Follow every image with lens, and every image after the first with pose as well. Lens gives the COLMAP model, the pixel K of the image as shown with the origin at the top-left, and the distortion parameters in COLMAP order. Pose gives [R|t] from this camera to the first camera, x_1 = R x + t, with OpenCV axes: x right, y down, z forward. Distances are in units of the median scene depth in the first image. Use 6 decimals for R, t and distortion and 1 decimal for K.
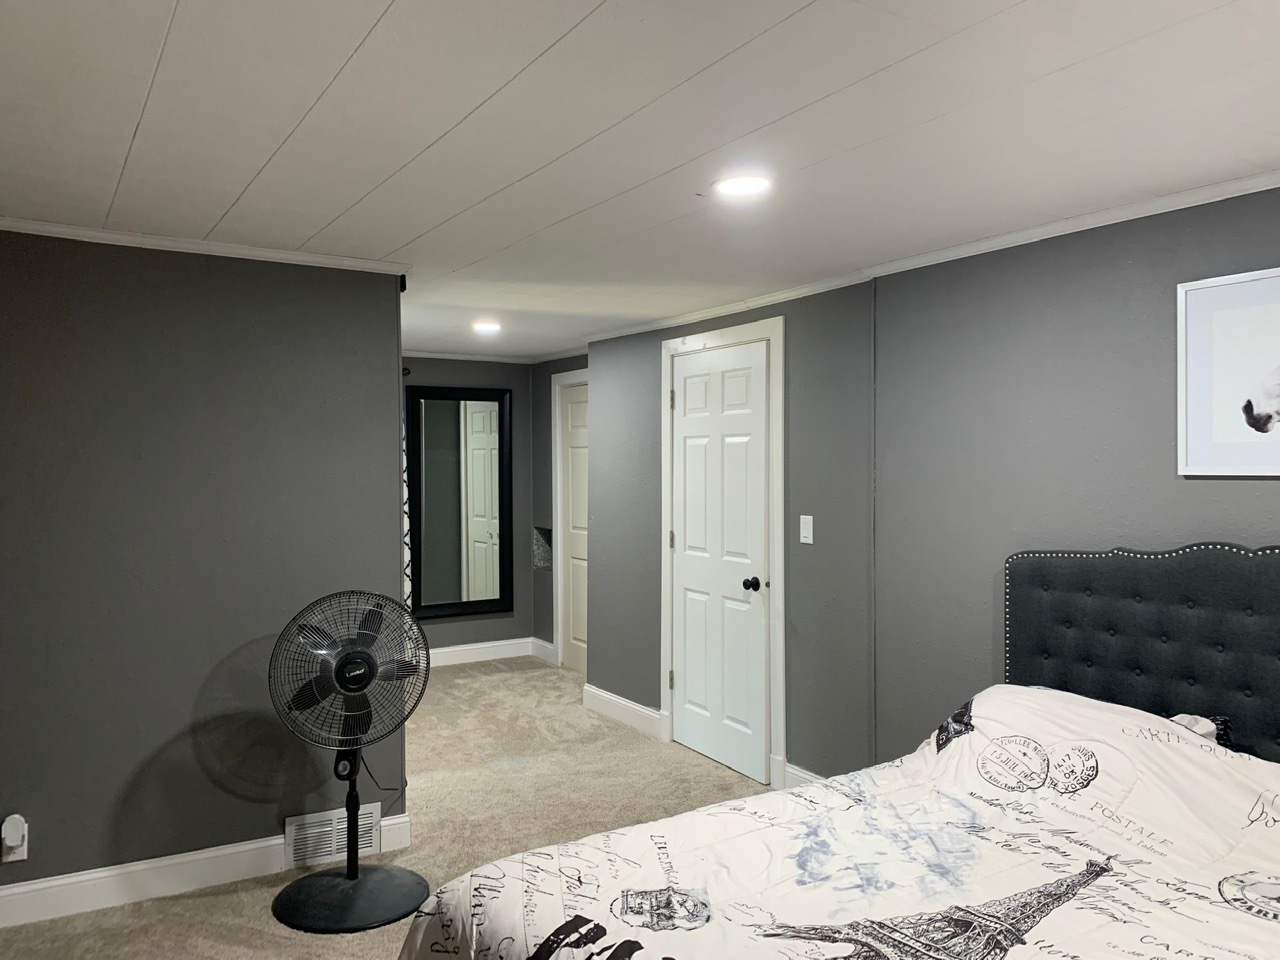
lens RADIAL K [[987.1, 0, 640.0], [0, 987.1, 477.1], [0, 0, 1]] dist [0.060946, -0.050859]
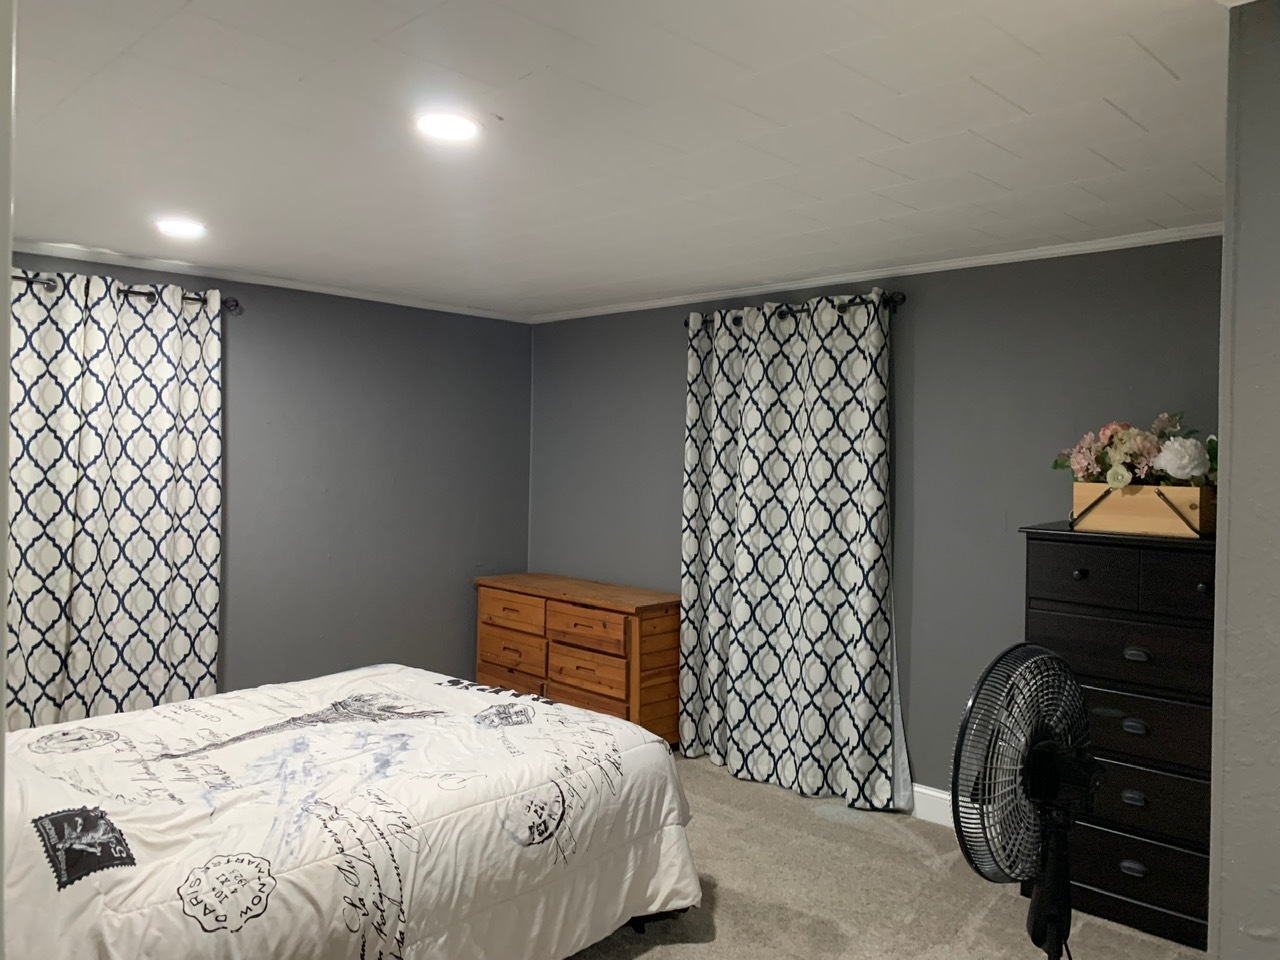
lens RADIAL K [[987.1, 0, 640.0], [0, 987.1, 478.1], [0, 0, 1]] dist [0.060946, -0.050859]
pose [[-0.971597, -0.013656, -0.236246, 0.171878], [-0.024002, 0.998872, 0.040970, -0.032800], [0.235420, 0.045477, -0.970829, 2.310593]]
